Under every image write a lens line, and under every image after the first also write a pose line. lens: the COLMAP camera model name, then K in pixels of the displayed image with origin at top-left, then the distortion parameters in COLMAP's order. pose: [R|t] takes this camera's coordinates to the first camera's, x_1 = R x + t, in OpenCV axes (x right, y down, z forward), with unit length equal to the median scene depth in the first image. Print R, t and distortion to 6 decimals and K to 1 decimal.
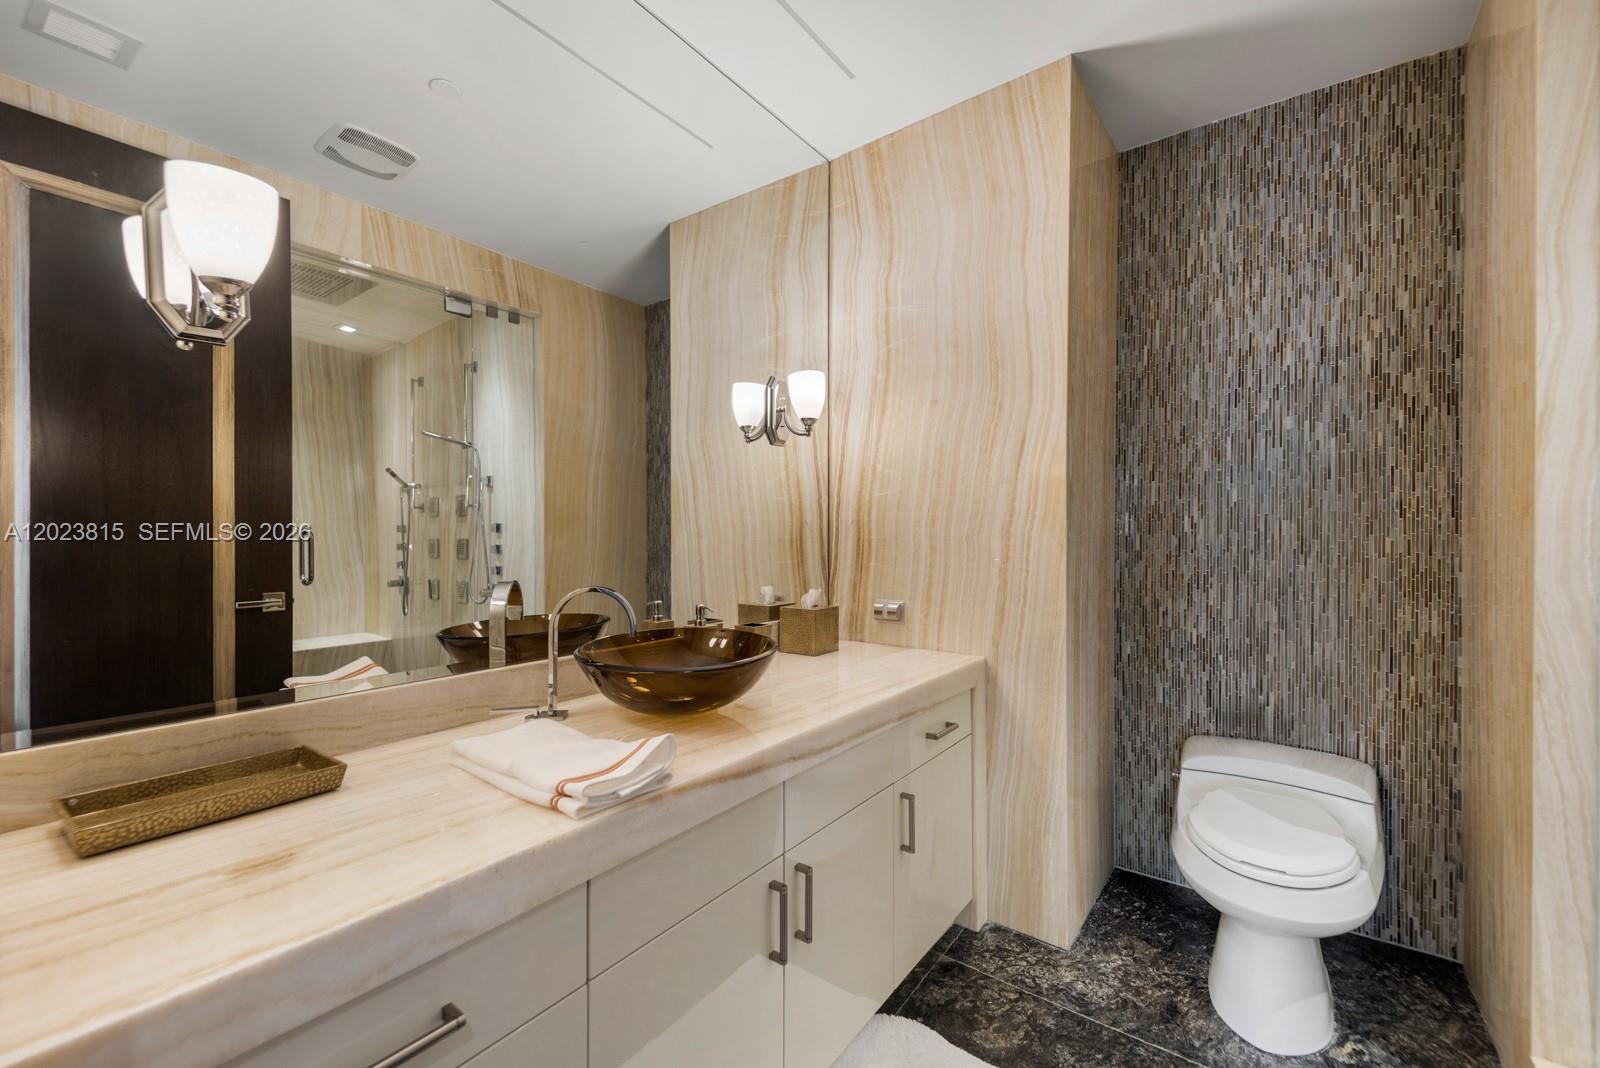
lens RADIAL K [[647.2, 0, 806.8], [0, 647.2, 535.4], [0, 0, 1]] dist [0.012757, -0.003293]
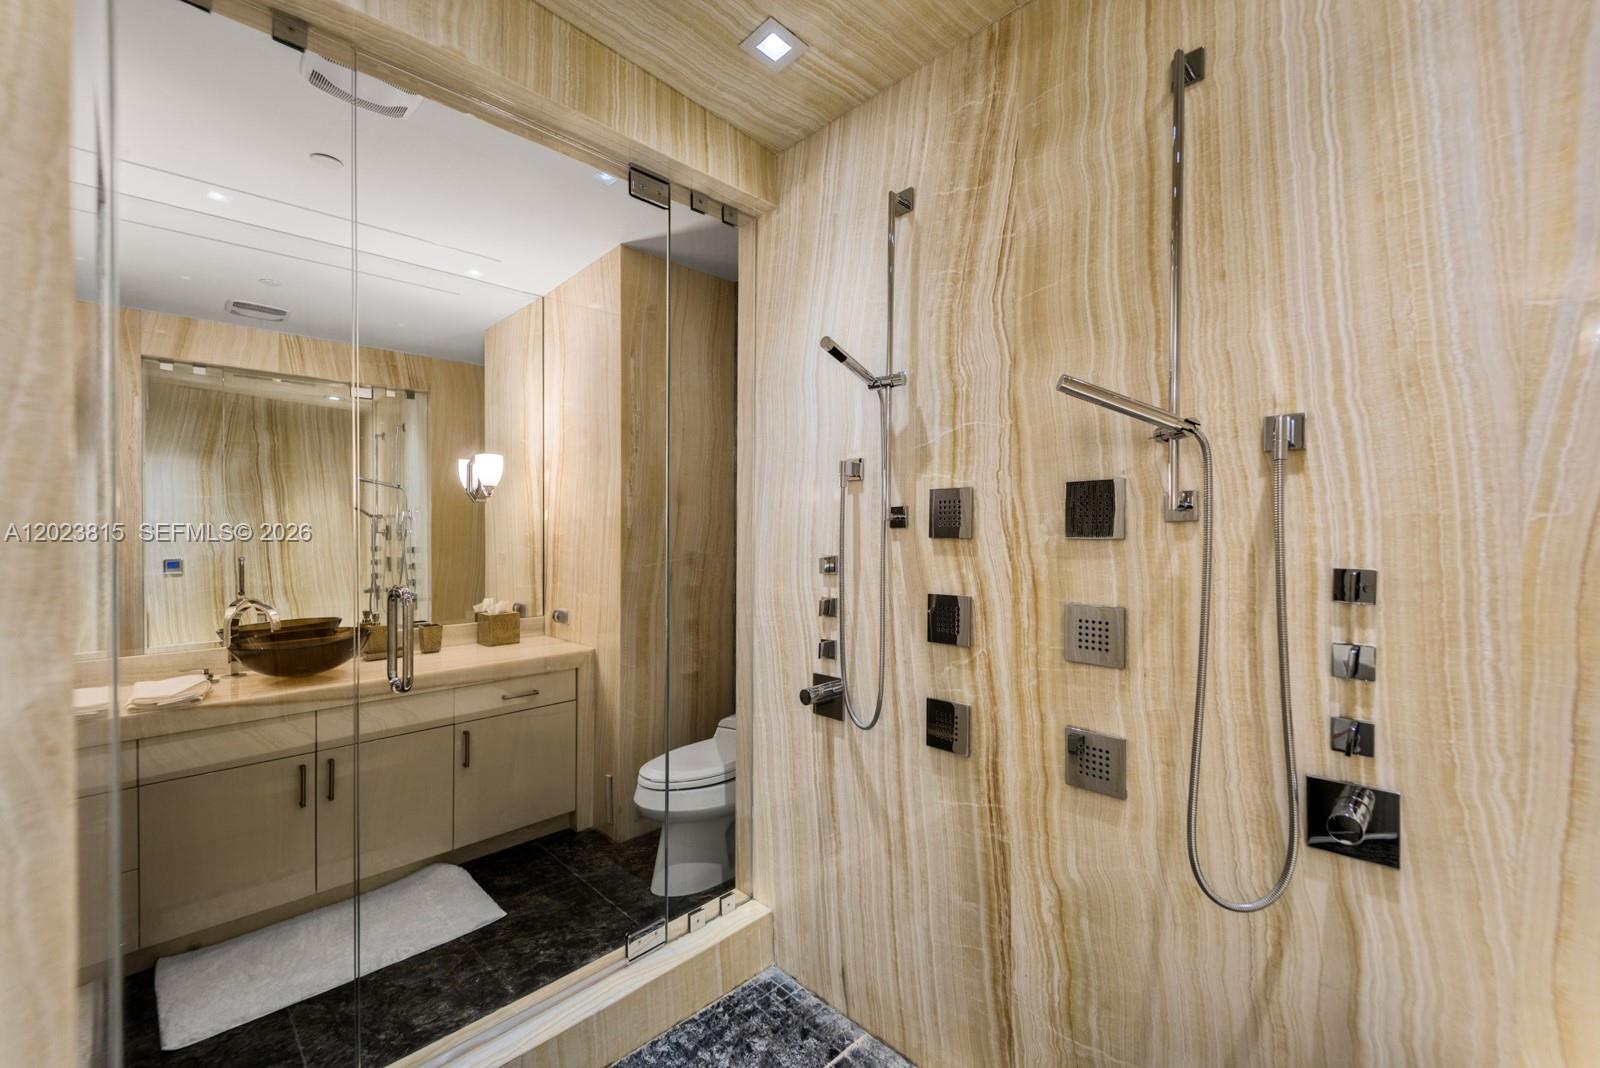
lens RADIAL K [[666.0, 0, 842.5], [0, 666.0, 531.7], [0, 0, 1]] dist [0.003987, -0.001711]
pose [[0.991483, -0.006862, -0.130058, 0.931253], [0.006622, 0.999975, -0.002281, -0.063407], [0.130071, 0.001400, 0.991504, -0.385050]]
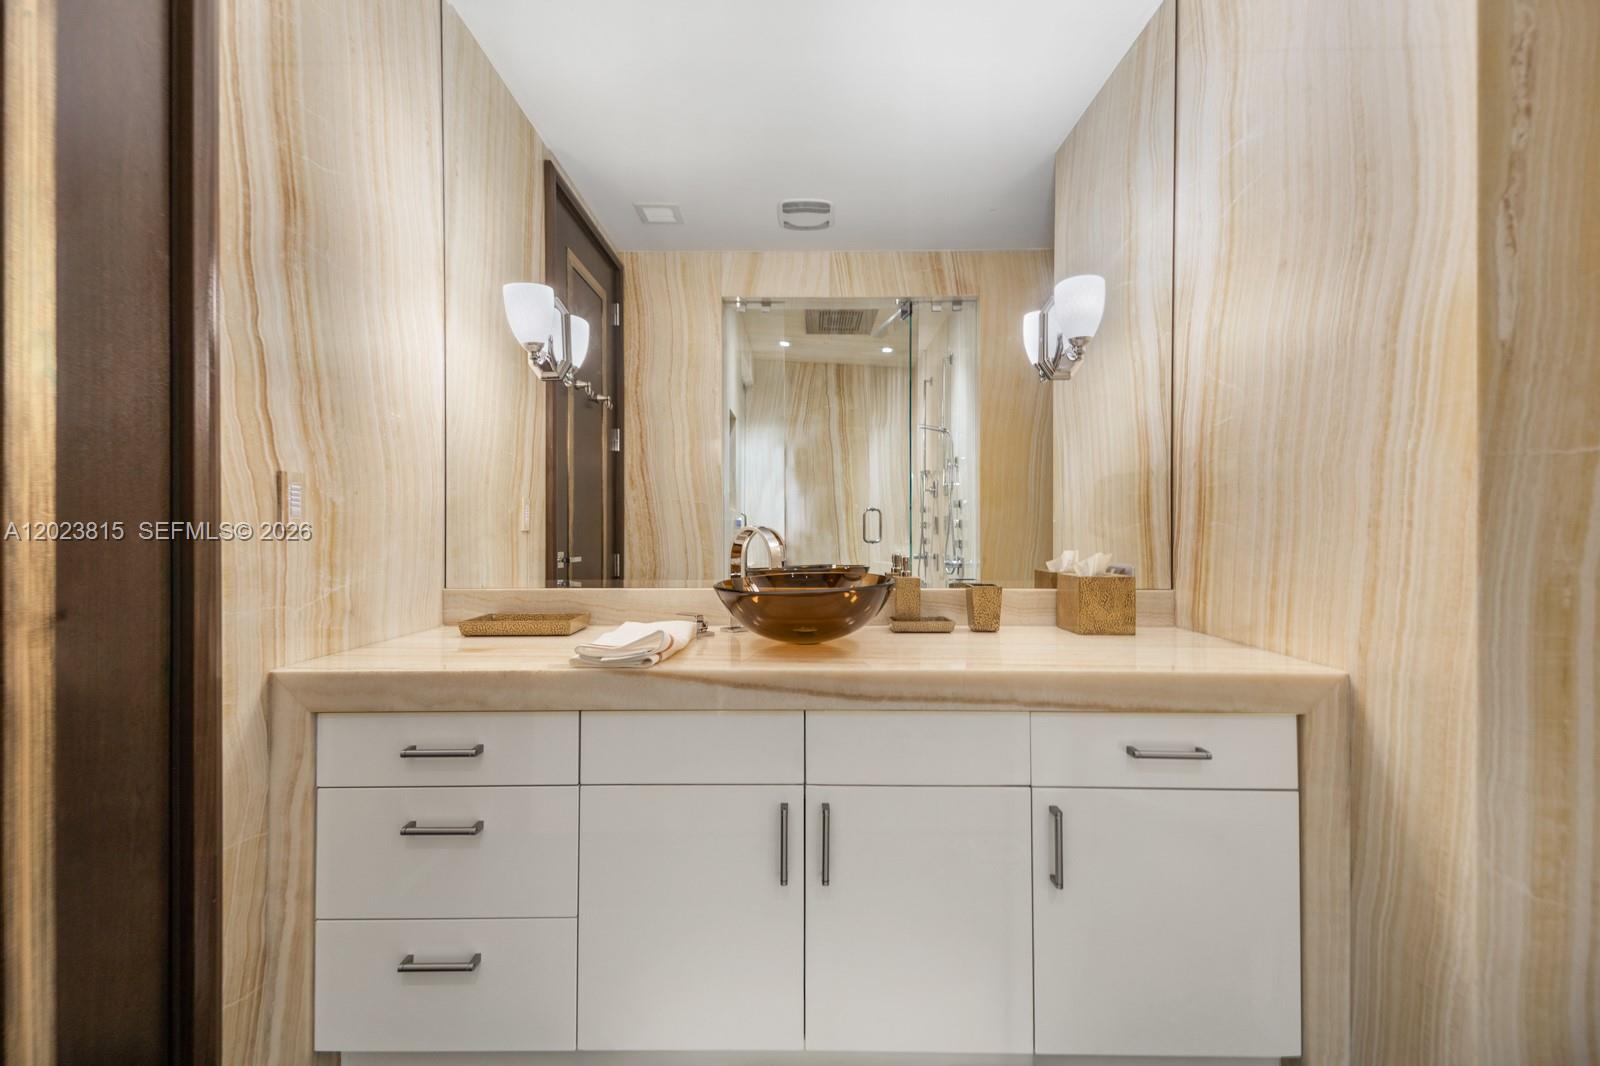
lens RADIAL K [[666.0, 0, 784.9], [0, 666.0, 531.8], [0, 0, 1]] dist [0.003987, -0.001711]
pose [[0.571808, 0.001782, -0.820385, 0.433263], [0.000651, 0.999996, 0.002626, 0.052239], [0.820387, -0.002036, 0.571805, 0.211173]]
